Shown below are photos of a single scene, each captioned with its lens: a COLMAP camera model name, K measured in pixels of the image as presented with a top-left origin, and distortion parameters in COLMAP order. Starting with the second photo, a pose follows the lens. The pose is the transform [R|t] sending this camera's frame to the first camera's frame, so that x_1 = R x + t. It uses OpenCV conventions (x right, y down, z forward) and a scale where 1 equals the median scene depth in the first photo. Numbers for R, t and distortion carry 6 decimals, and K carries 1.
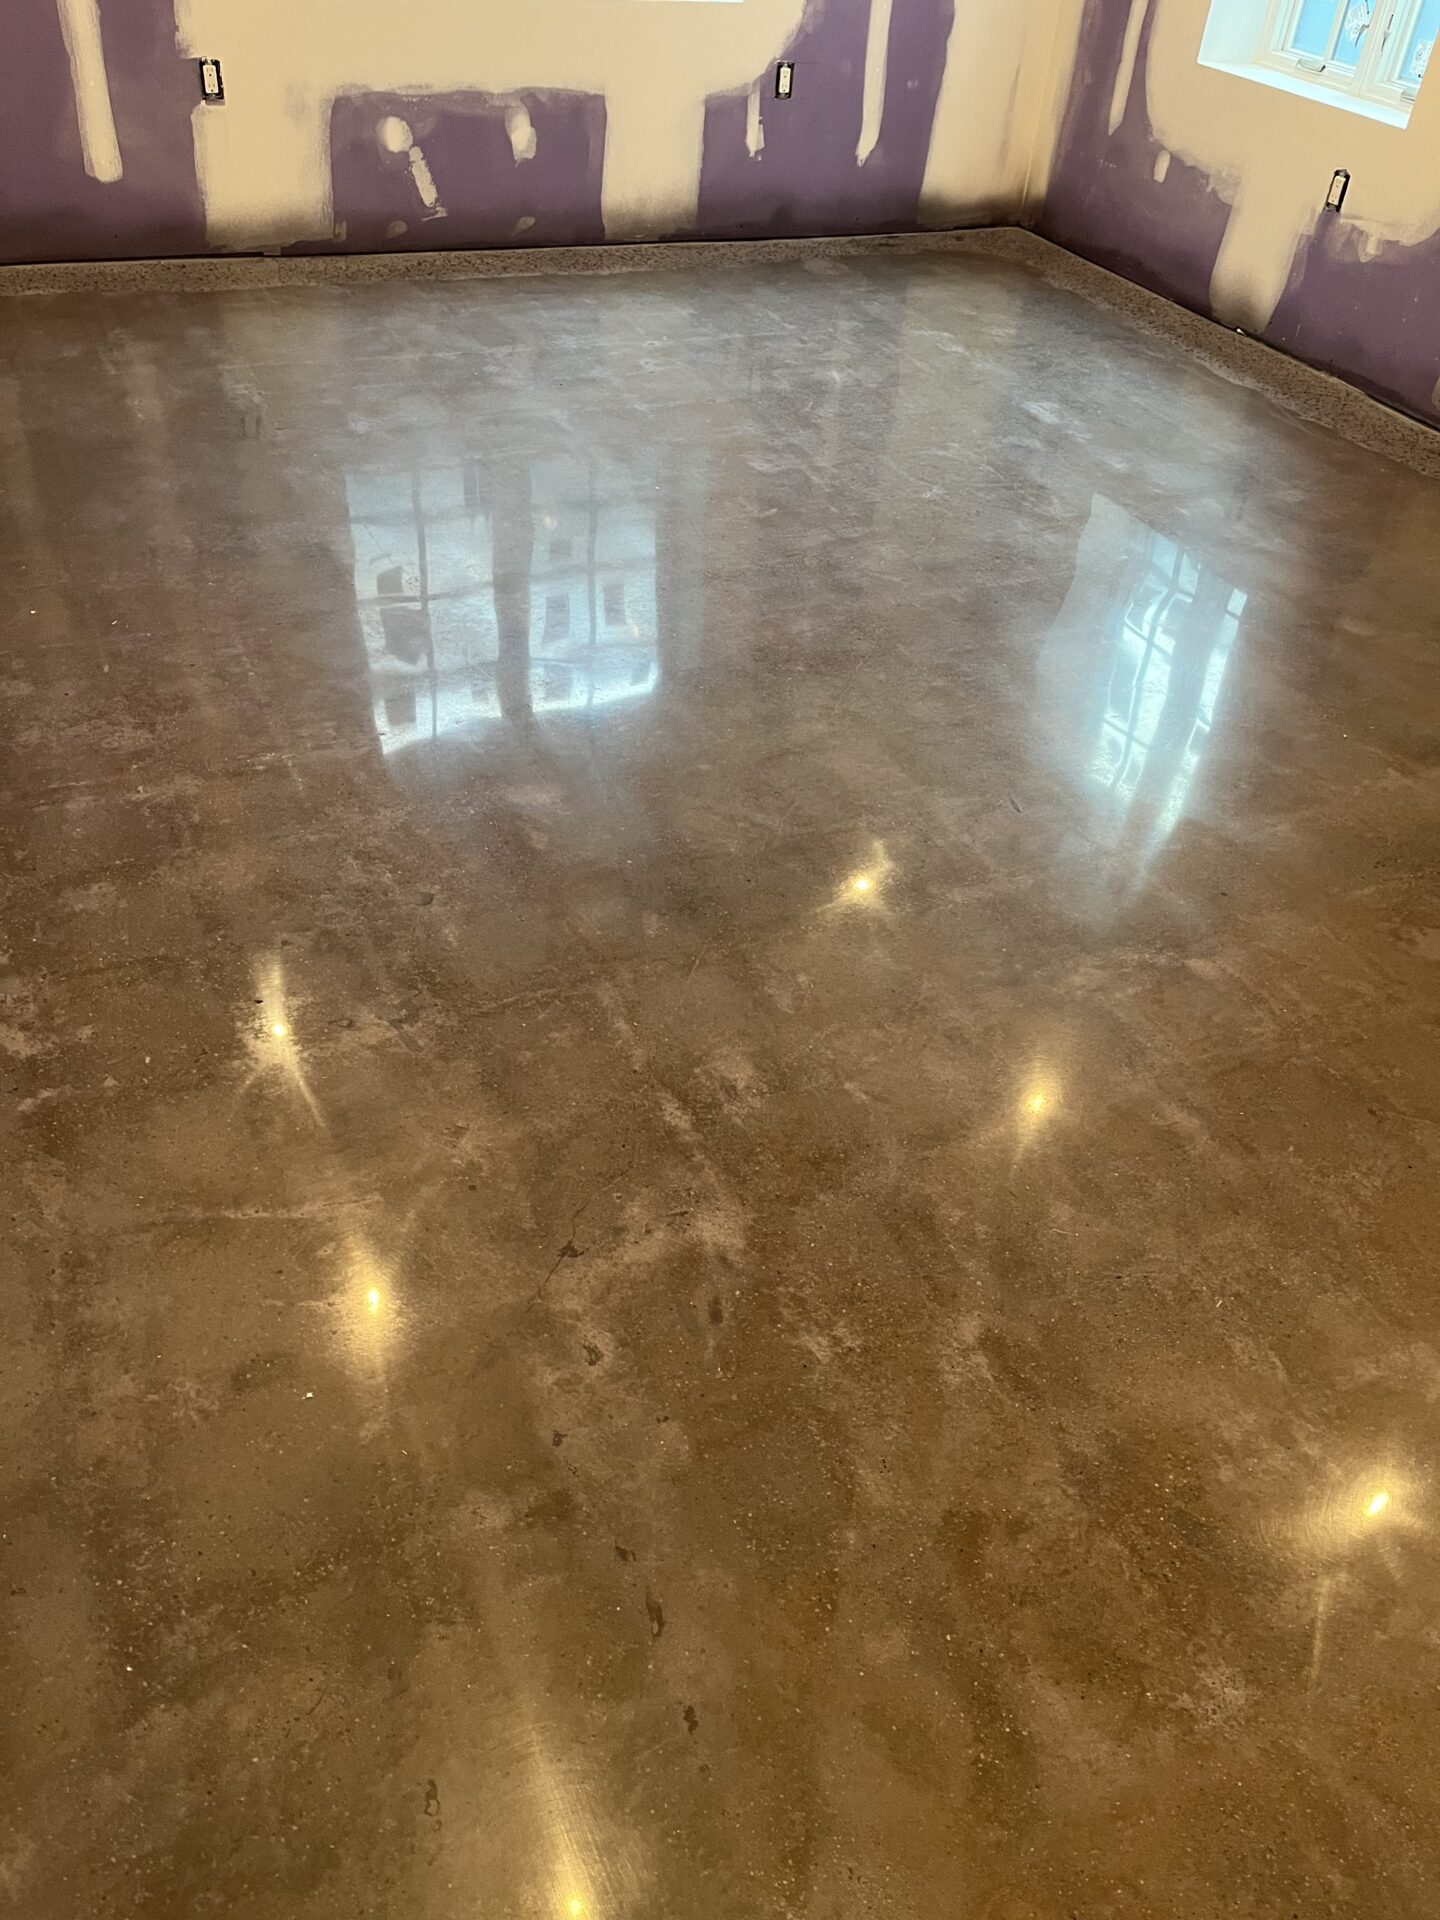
lens RADIAL K [[1412.7, 0, 702.8], [0, 1412.7, 978.7], [0, 0, 1]] dist [0.061023, -0.080182]
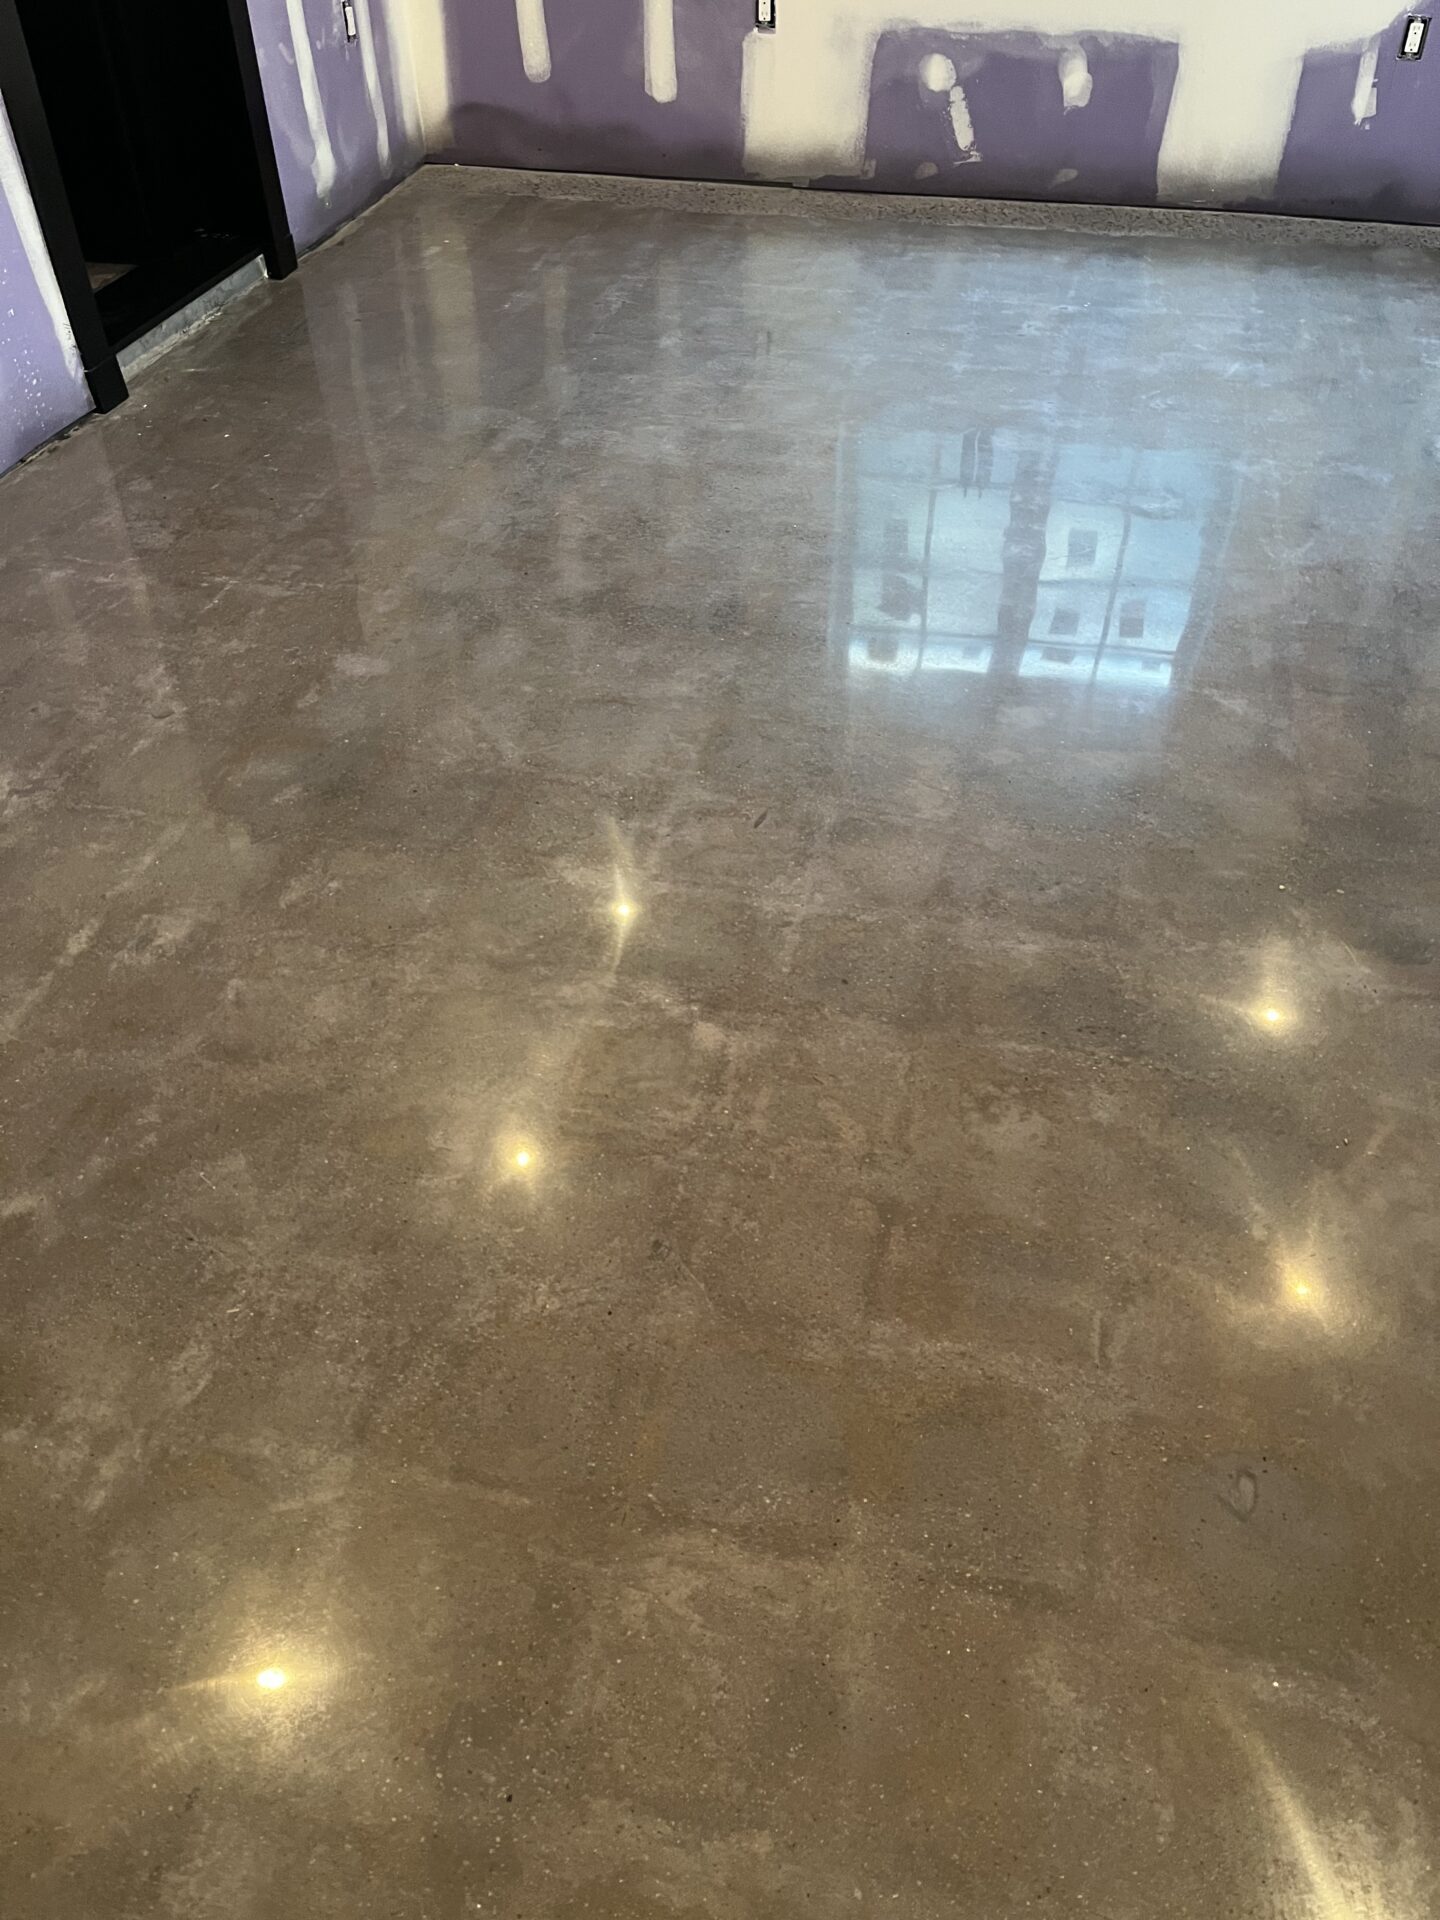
lens RADIAL K [[1412.7, 0, 702.3], [0, 1412.7, 972.7], [0, 0, 1]] dist [0.061023, -0.080182]
pose [[0.796472, 0.350073, -0.493033, 0.744923], [-0.346897, 0.932381, 0.101630, -0.125761], [0.495273, 0.090086, 0.864054, 0.274229]]
